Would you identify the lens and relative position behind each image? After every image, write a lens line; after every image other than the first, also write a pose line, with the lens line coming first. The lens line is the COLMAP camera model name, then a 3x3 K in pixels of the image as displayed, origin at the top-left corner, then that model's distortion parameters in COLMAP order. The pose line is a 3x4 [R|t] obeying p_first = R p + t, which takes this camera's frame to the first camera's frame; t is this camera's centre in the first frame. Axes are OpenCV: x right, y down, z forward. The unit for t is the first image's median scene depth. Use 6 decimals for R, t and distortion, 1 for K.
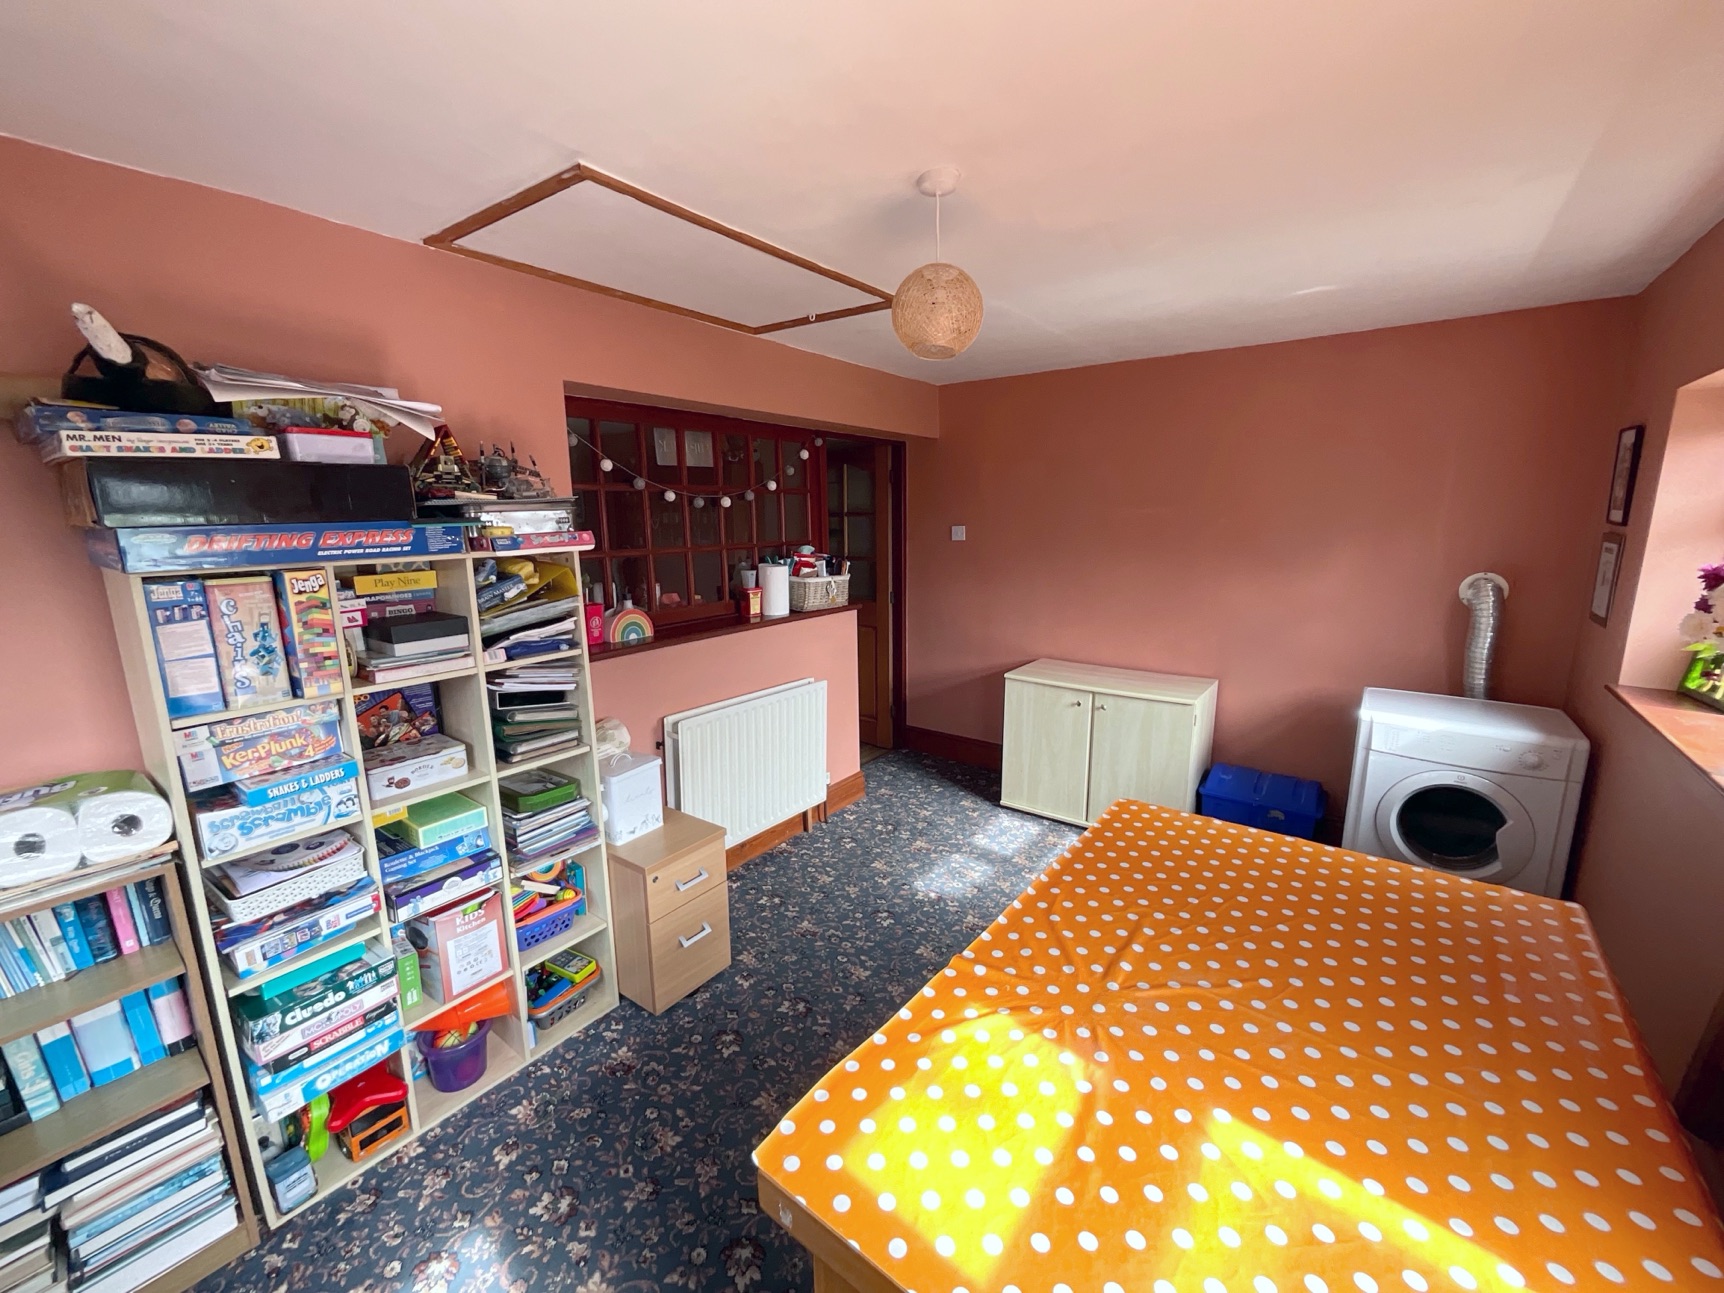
lens RADIAL K [[700.5, 0, 865.6], [0, 700.5, 646.5], [0, 0, 1]] dist [-0.002115, -0.000118]
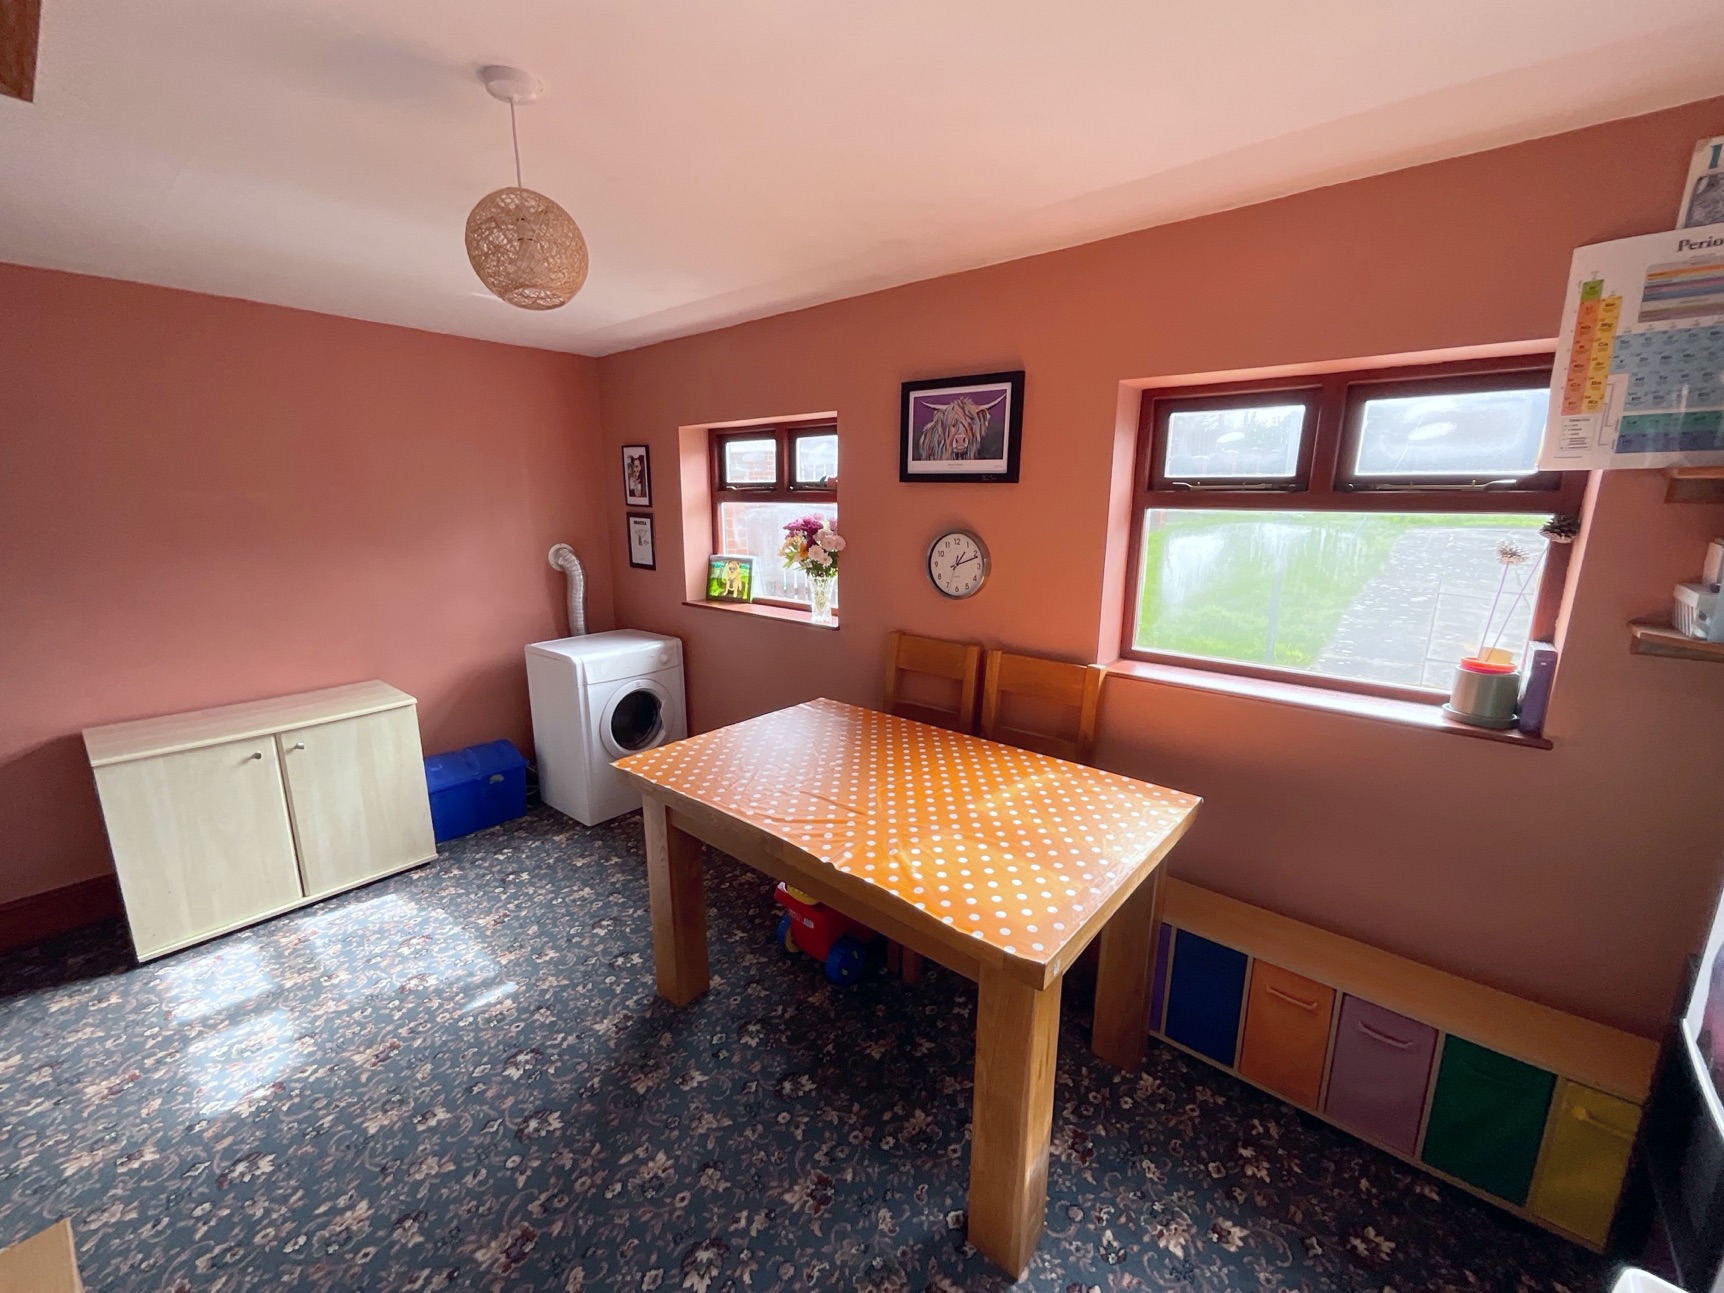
lens RADIAL K [[697.3, 0, 862.1], [0, 697.3, 651.6], [0, 0, 1]] dist [-0.000151, -0.000121]
pose [[0.053105, -0.208017, 0.976682, -0.432032], [0.186700, 0.962885, 0.194927, -0.058015], [-0.980981, 0.171994, 0.089971, 0.348001]]
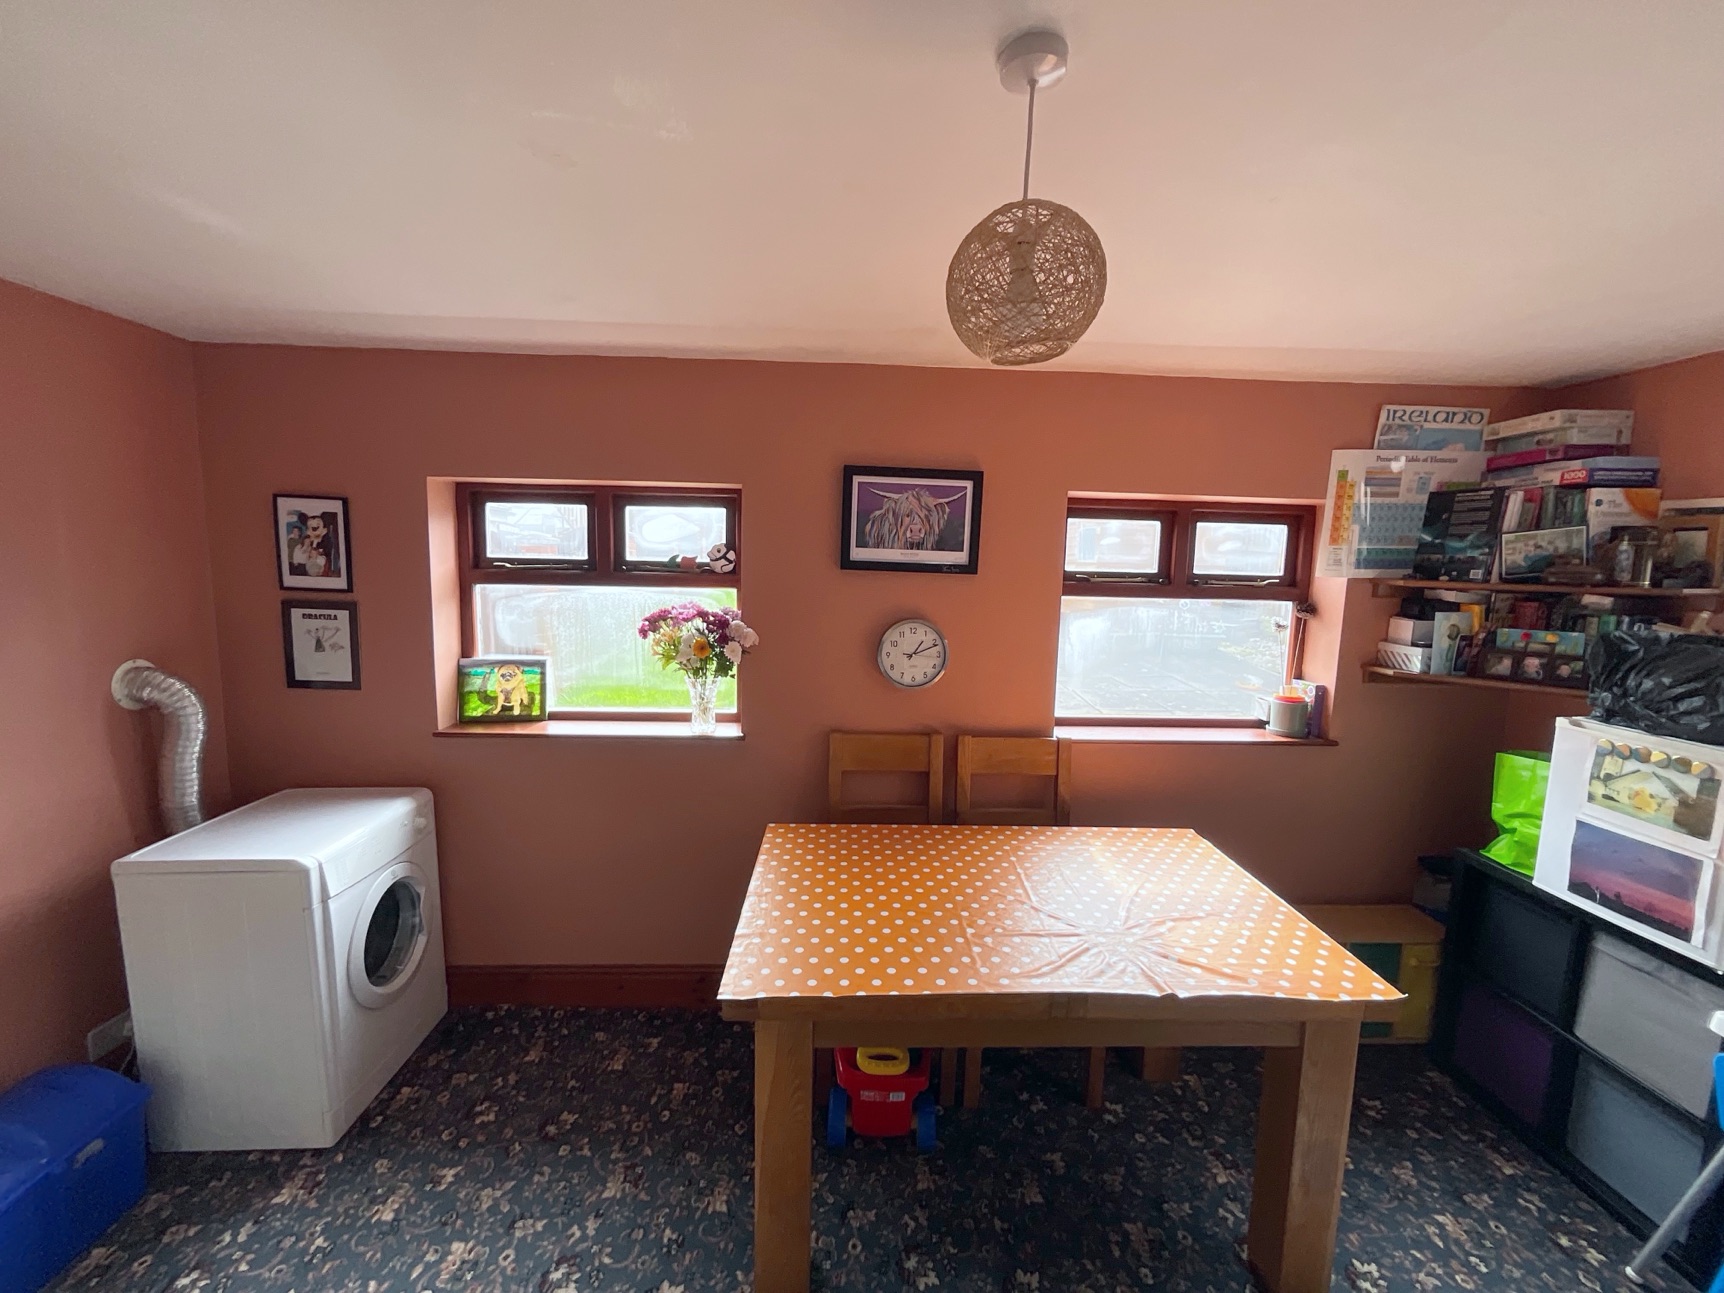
lens RADIAL K [[700.5, 0, 865.6], [0, 700.5, 646.5], [0, 0, 1]] dist [-0.002115, -0.000118]
pose [[-0.636638, -0.098983, 0.764784, -0.163724], [0.131674, 0.963212, 0.234275, -0.190291], [-0.759839, 0.249850, -0.600183, 0.856712]]
